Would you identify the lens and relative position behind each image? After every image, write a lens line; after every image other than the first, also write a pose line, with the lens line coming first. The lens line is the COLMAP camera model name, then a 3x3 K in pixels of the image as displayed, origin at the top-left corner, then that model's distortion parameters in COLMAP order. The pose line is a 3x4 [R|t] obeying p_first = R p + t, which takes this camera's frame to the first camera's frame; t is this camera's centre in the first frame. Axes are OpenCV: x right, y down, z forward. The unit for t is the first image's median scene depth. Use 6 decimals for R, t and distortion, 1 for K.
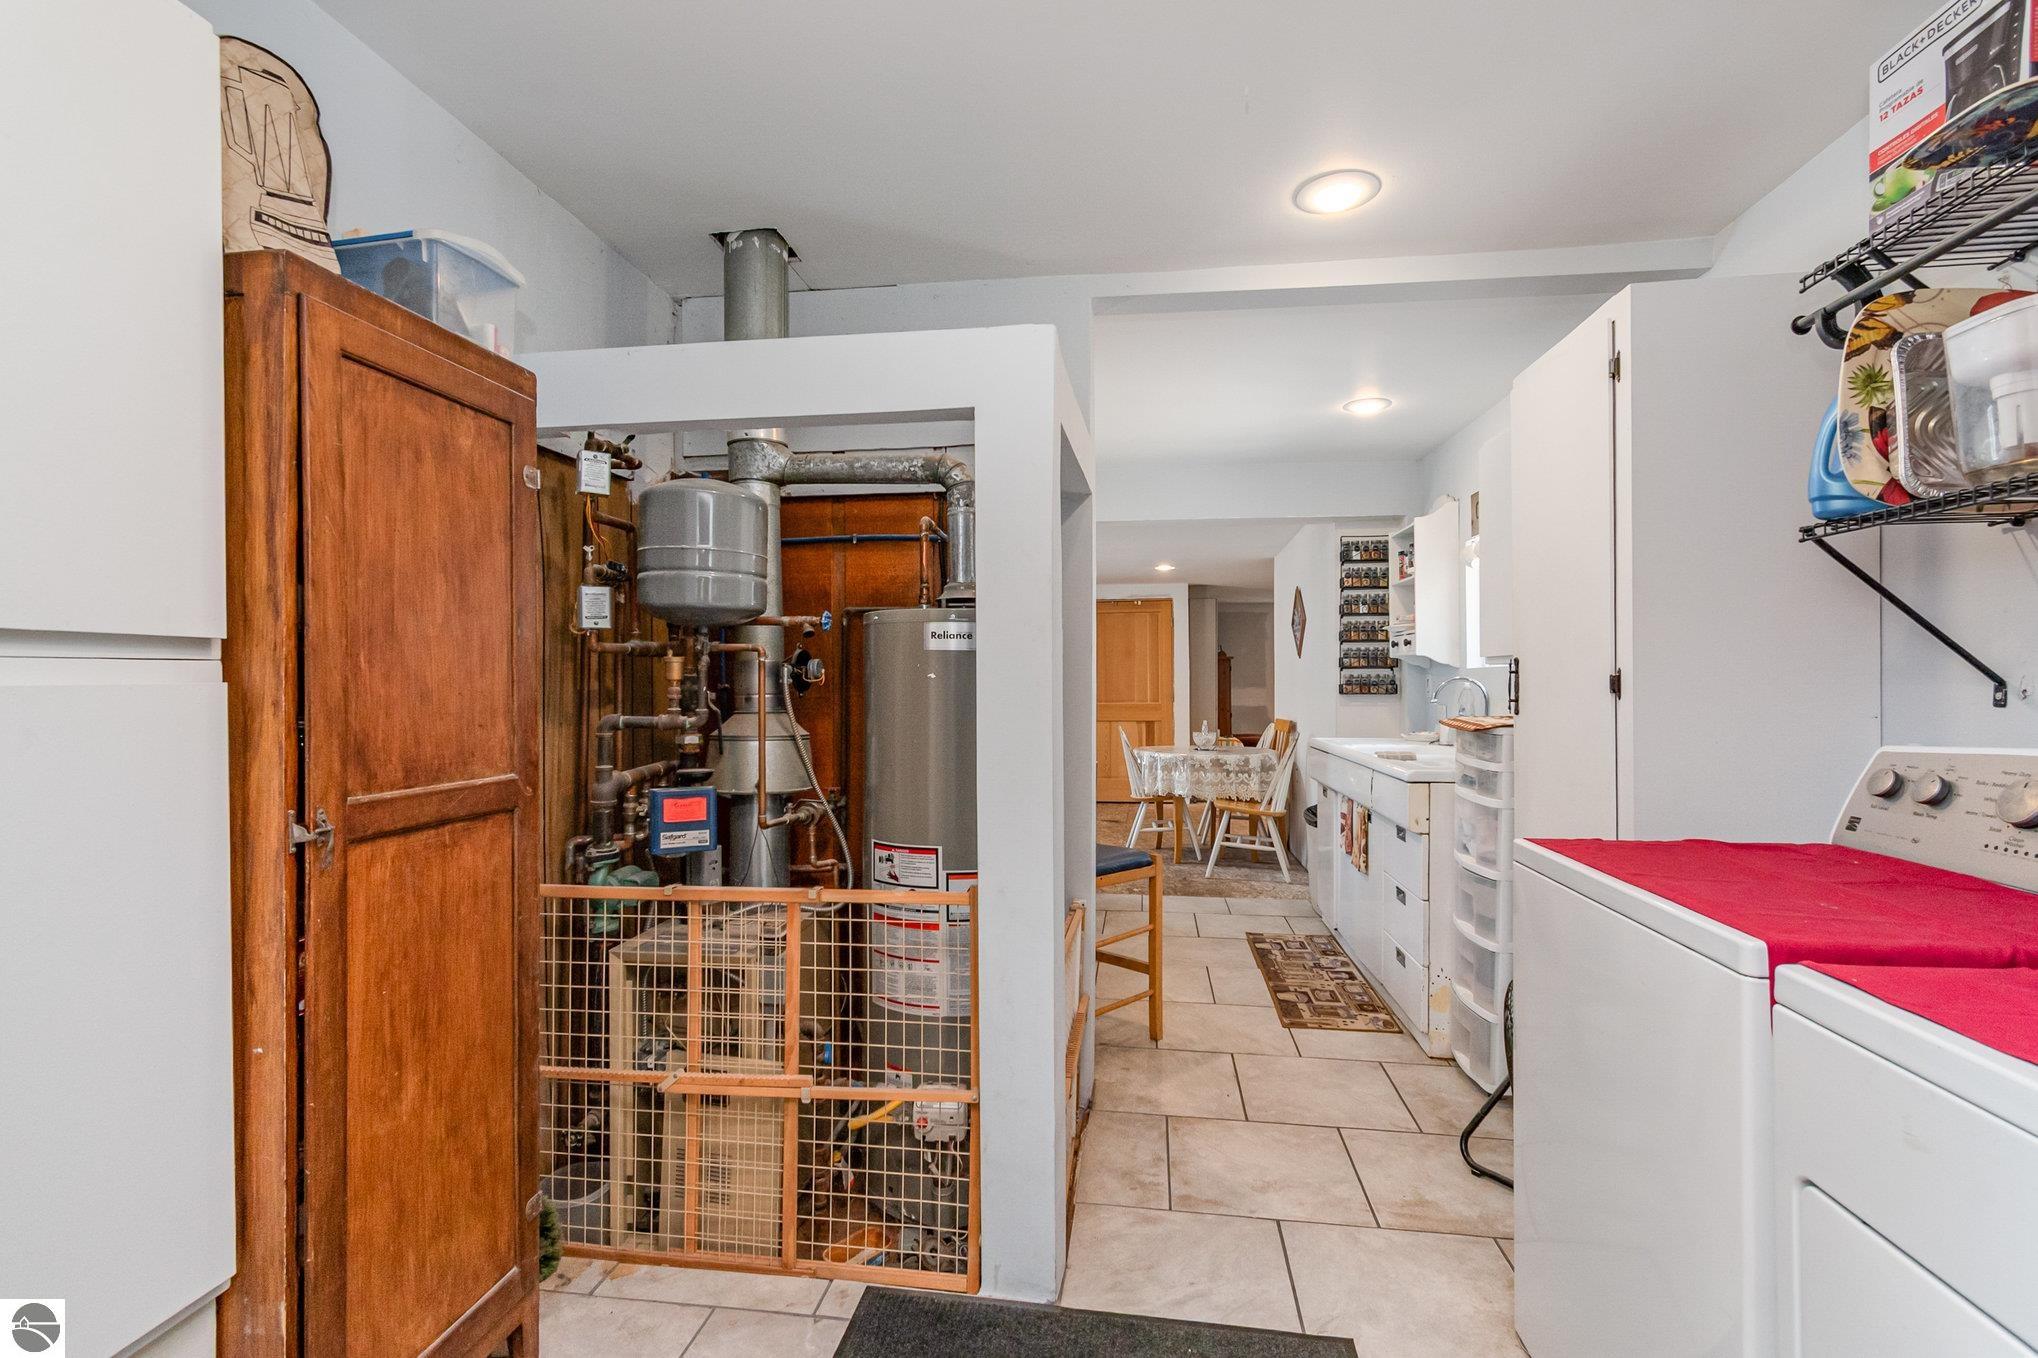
lens RADIAL K [[922.5, 0, 1025.2], [0, 922.5, 683.9], [0, 0, 1]] dist [-0.000968, -0.000381]
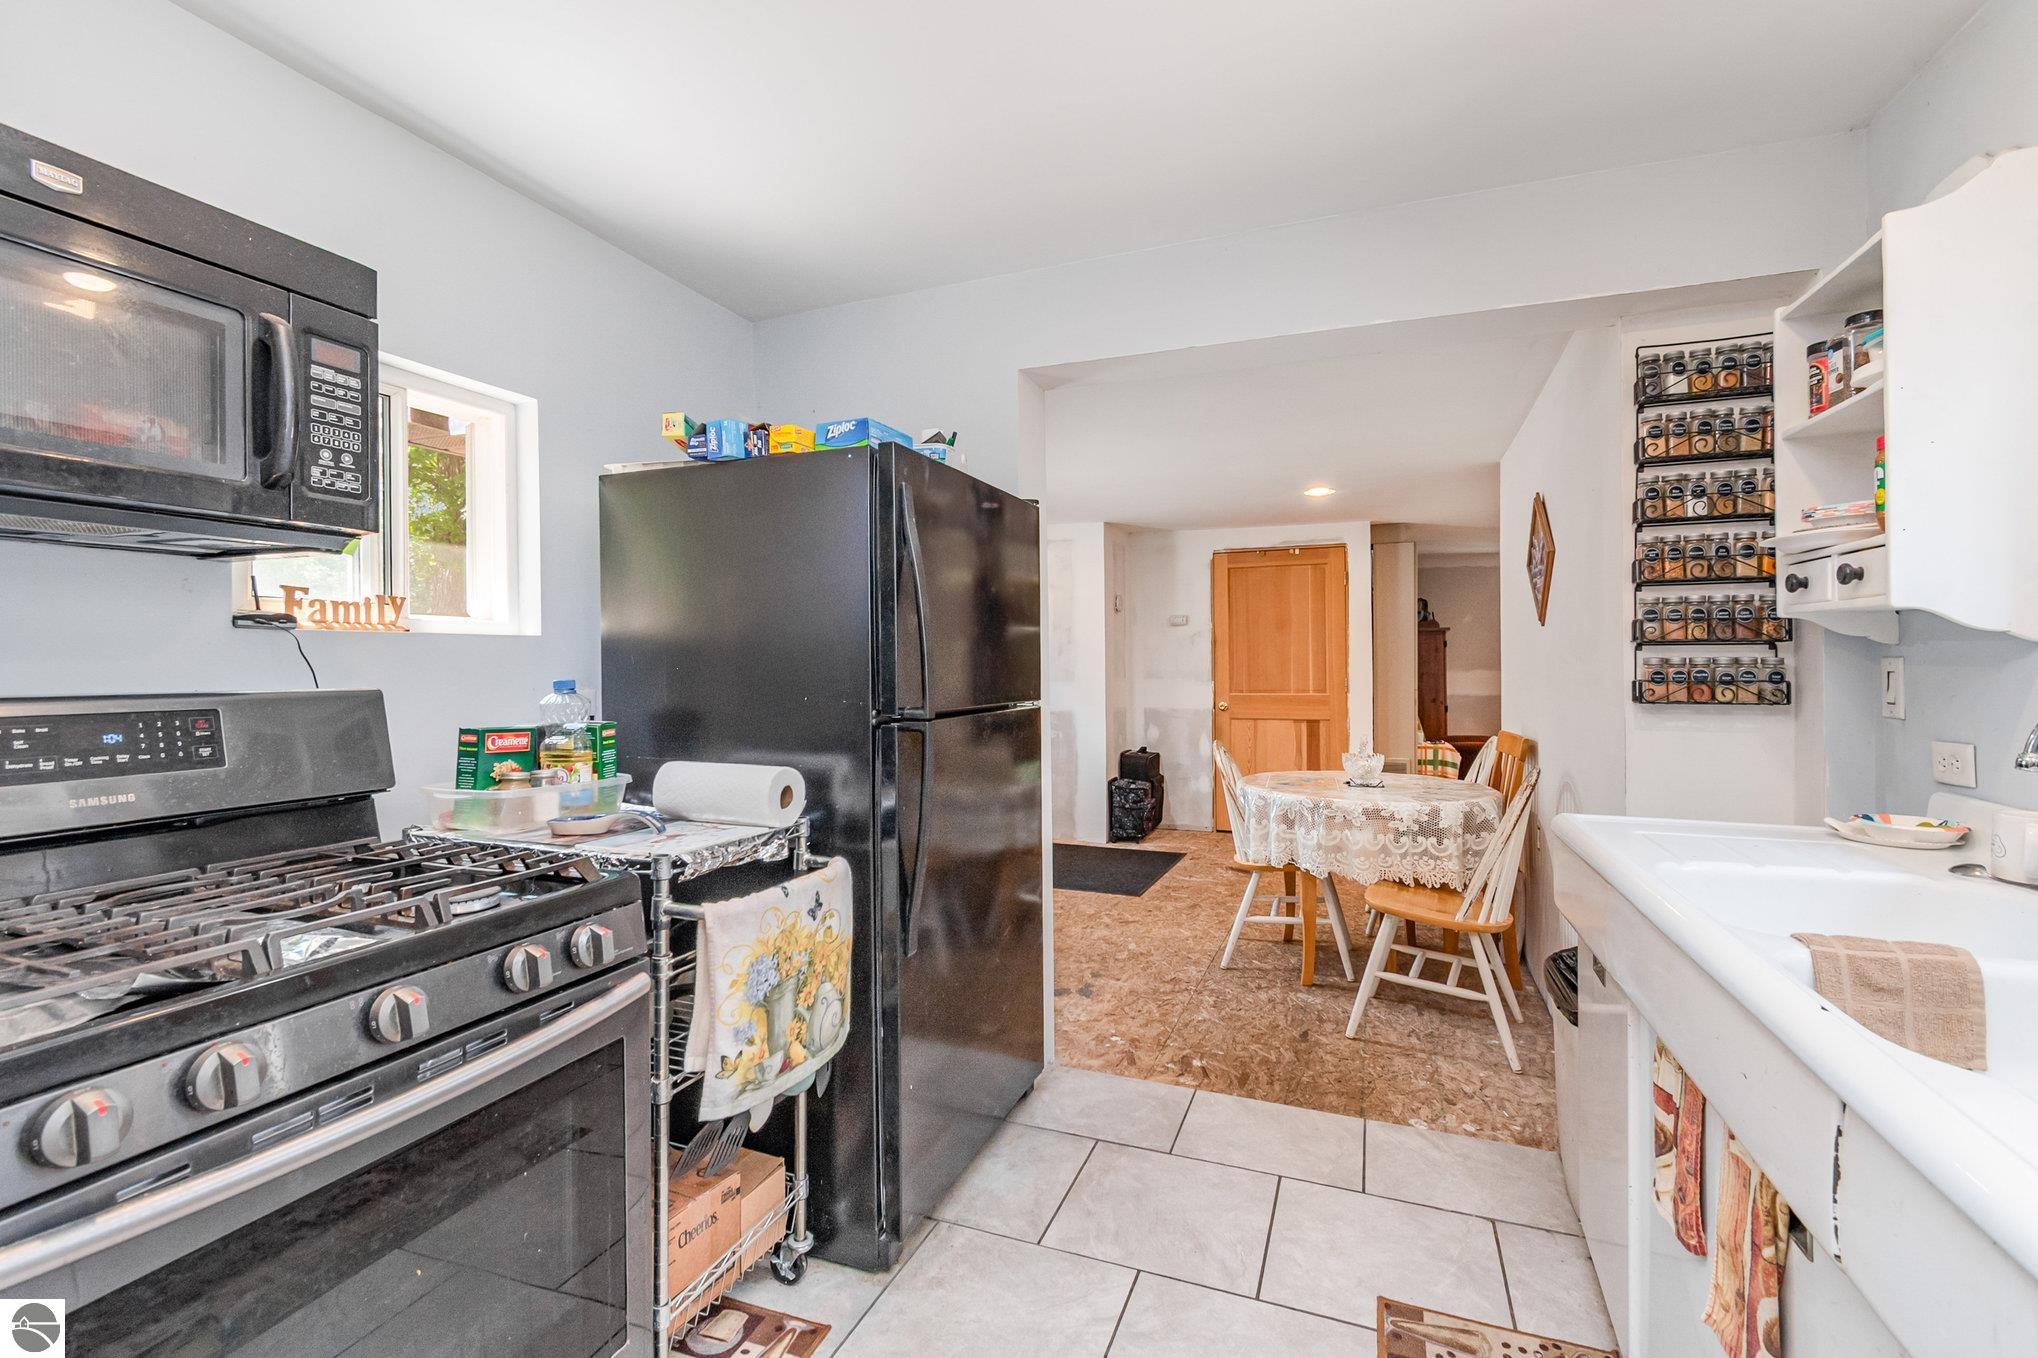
lens RADIAL K [[922.5, 0, 1006.6], [0, 922.5, 662.1], [0, 0, 1]] dist [-0.000968, -0.000381]
pose [[0.968333, -0.001809, -0.249657, 0.158849], [0.002244, 0.999996, 0.001461, -0.009830], [0.249653, -0.001975, 0.968333, 0.494262]]
